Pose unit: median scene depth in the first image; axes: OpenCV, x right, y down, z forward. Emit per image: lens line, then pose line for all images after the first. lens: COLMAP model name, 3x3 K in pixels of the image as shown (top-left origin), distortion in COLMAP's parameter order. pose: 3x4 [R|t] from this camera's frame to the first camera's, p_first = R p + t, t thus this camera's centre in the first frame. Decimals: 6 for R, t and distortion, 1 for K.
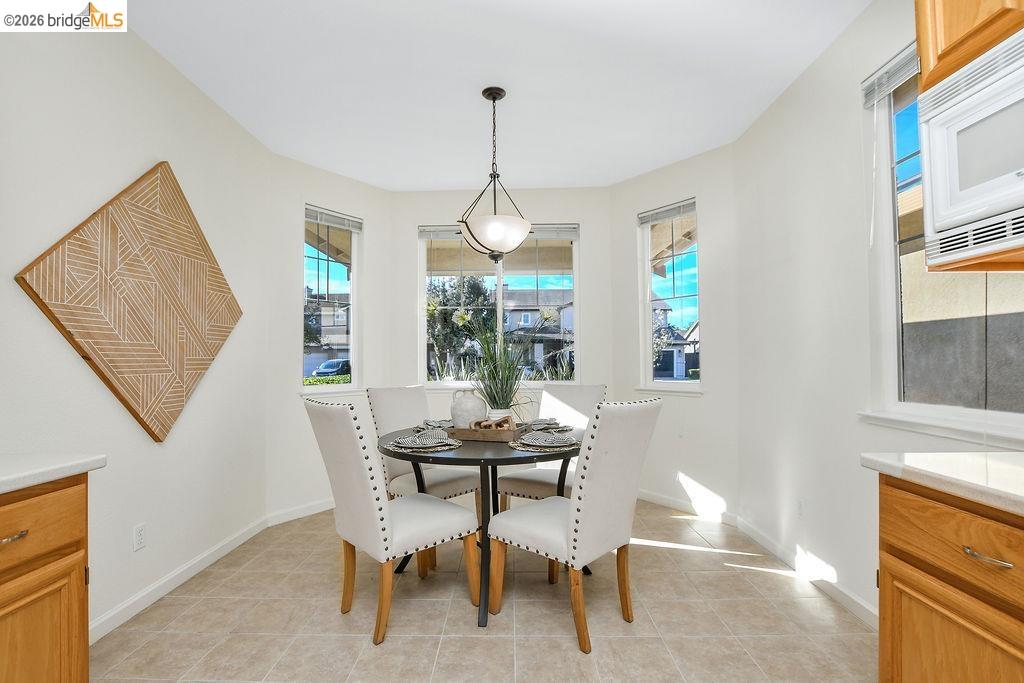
lens RADIAL K [[486.1, 0, 510.3], [0, 486.1, 347.9], [0, 0, 1]] dist [-0.030254, 0.002457]
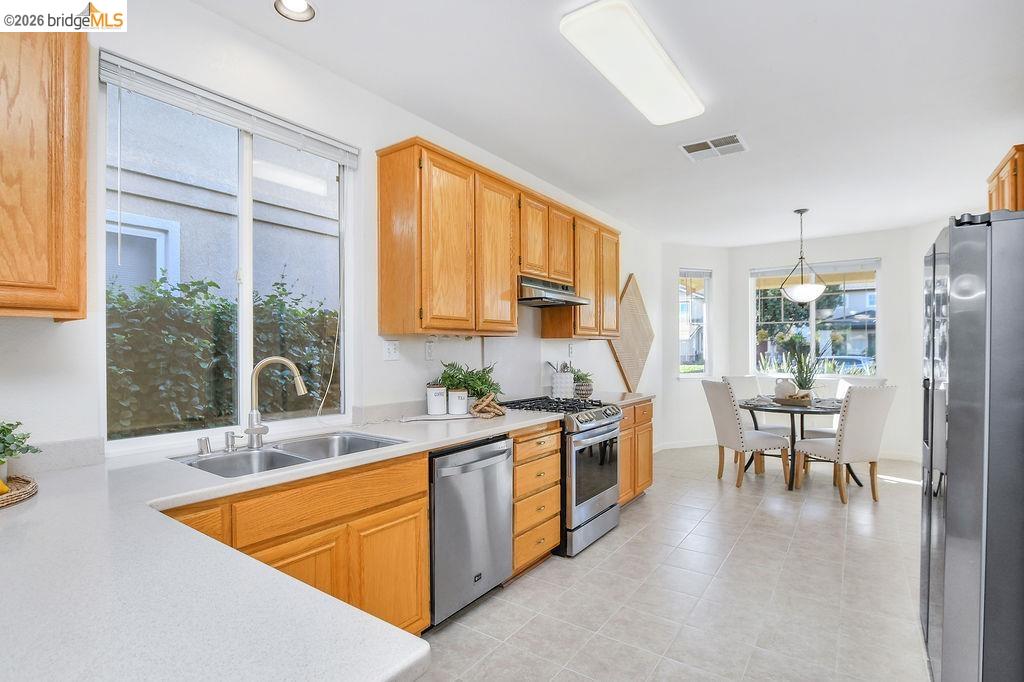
lens RADIAL K [[486.1, 0, 509.3], [0, 486.1, 354.6], [0, 0, 1]] dist [-0.030254, 0.002457]
pose [[0.813098, 0.007871, -0.582074, 0.087220], [0.014346, 0.999334, 0.033553, -0.055927], [0.581950, -0.035632, 0.812443, -0.753863]]
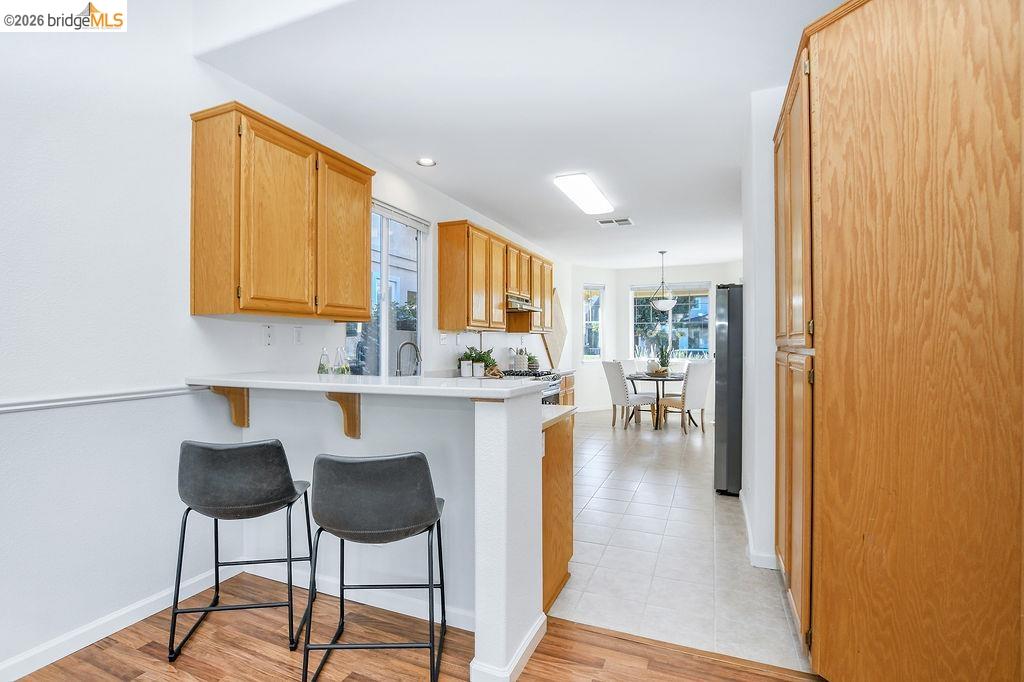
lens RADIAL K [[486.1, 0, 507.4], [0, 486.1, 345.4], [0, 0, 1]] dist [-0.030254, 0.002457]
pose [[0.923922, 0.007680, -0.382505, 0.147455], [0.003807, 0.999564, 0.029265, -0.059327], [0.382563, -0.028495, 0.923490, -1.351175]]
